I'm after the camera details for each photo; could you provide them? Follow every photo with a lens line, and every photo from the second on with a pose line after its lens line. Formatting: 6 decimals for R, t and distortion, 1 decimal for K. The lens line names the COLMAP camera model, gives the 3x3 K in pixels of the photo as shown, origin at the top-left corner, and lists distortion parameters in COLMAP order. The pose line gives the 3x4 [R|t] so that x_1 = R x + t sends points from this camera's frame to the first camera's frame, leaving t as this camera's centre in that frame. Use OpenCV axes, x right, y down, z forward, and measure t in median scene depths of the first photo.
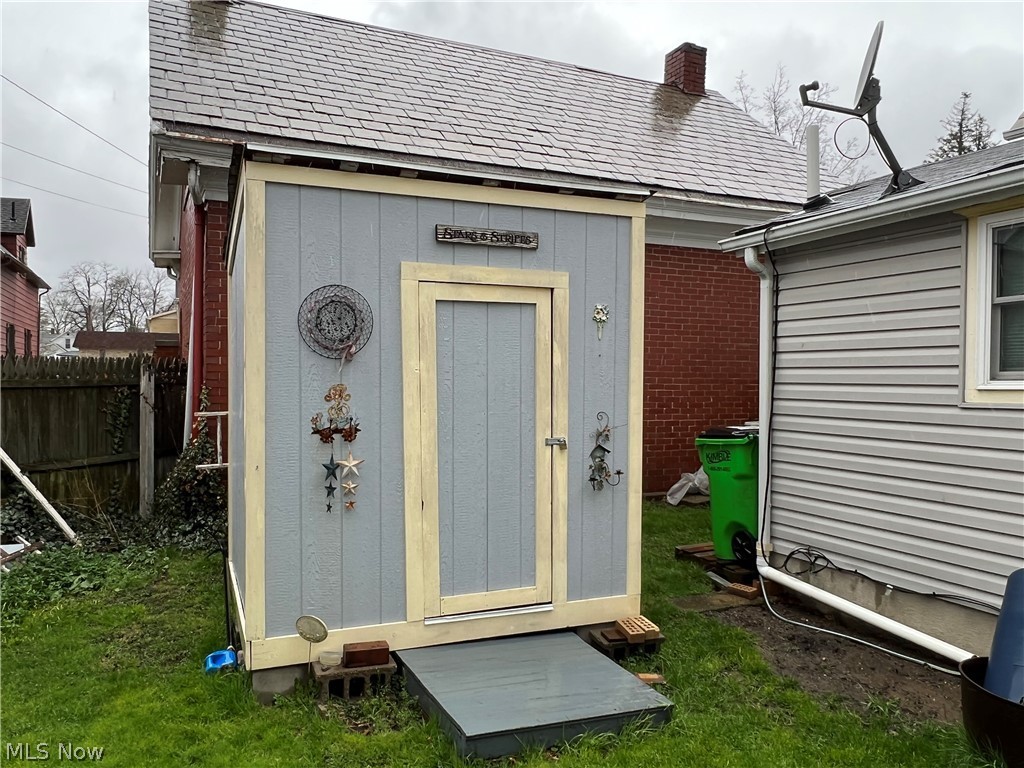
lens RADIAL K [[784.8, 0, 507.3], [0, 784.8, 387.5], [0, 0, 1]] dist [0.003252, -0.001007]
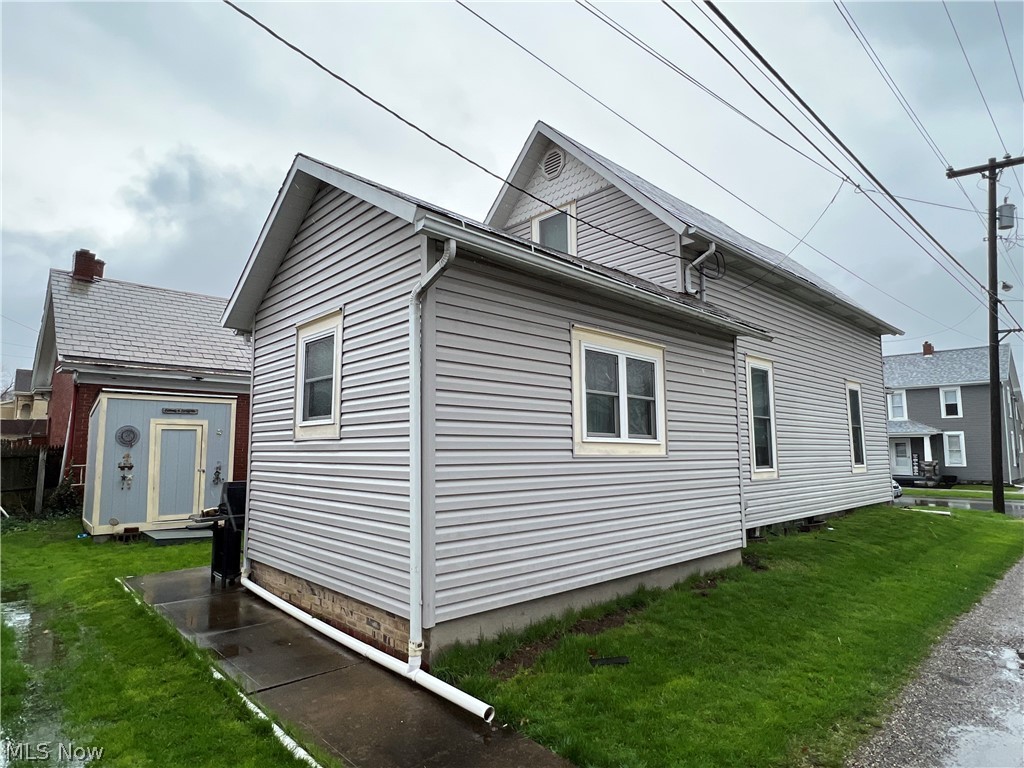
lens RADIAL K [[606.8, 0, 524.6], [0, 606.8, 382.6], [0, 0, 1]] dist [-0.004481, 0.003304]
pose [[0.949624, 0.023904, 0.312479, 0.547393], [0.015737, 0.992192, -0.123724, 0.038775], [-0.312996, 0.122409, 0.941833, -1.908191]]
